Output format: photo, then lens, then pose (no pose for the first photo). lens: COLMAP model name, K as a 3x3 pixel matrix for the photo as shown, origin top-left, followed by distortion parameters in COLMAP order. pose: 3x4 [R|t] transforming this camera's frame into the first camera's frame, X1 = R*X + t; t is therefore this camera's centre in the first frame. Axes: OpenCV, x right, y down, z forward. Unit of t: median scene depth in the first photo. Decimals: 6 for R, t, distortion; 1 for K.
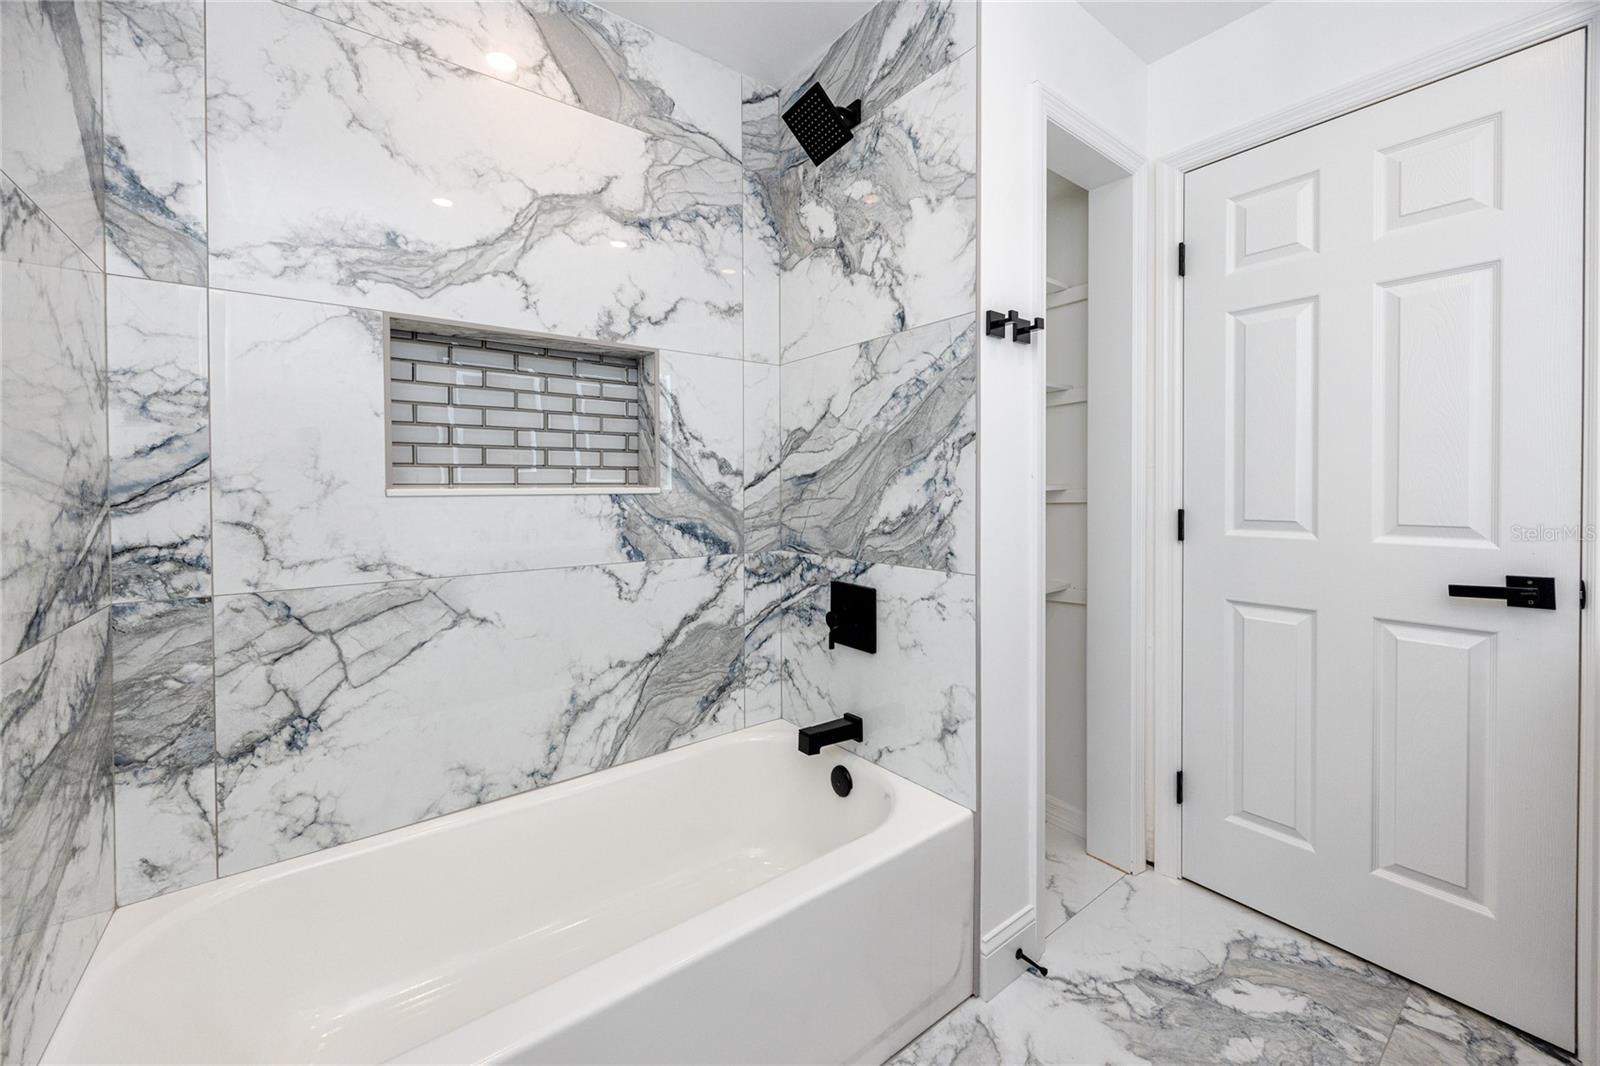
lens RADIAL K [[624.4, 0, 801.5], [0, 624.4, 490.2], [0, 0, 1]] dist [-0.000058, 0.000134]
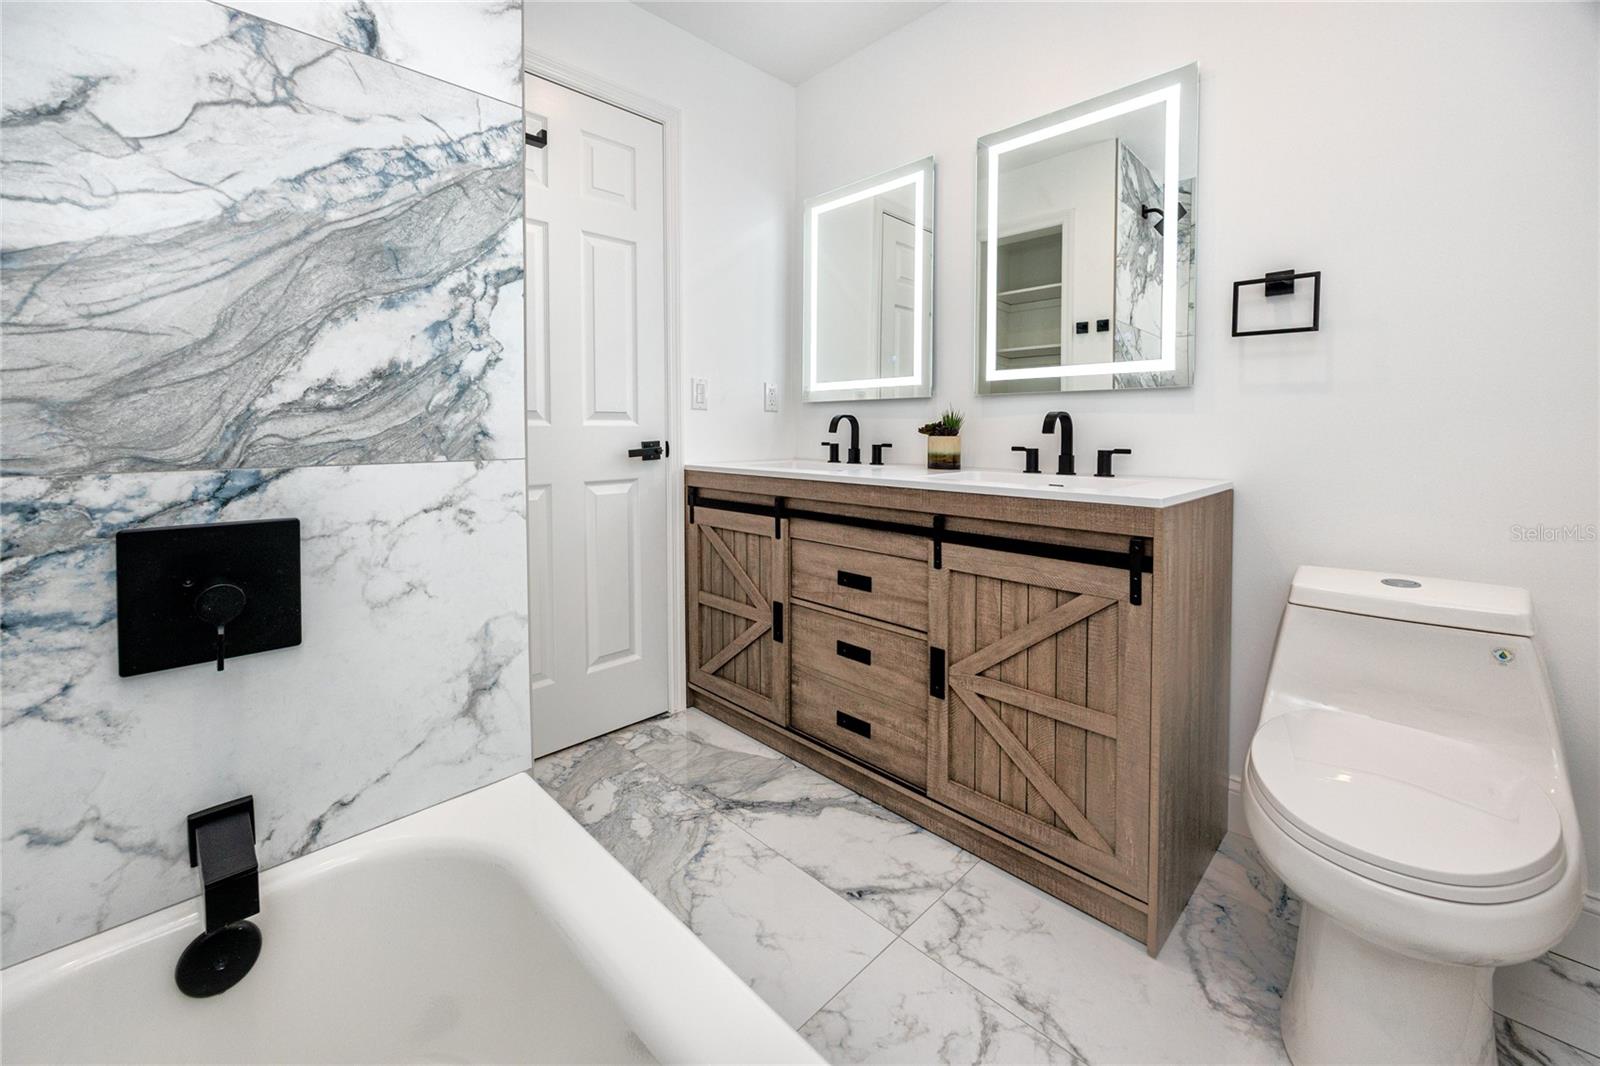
lens RADIAL K [[638.7, 0, 807.6], [0, 638.7, 437.7], [0, 0, 1]] dist [0.000171, -0.000205]
pose [[-0.127316, -0.012796, 0.991780, -0.493025], [0.007844, 0.999873, 0.013907, 0.094866], [-0.991831, 0.009550, -0.127200, 0.701609]]
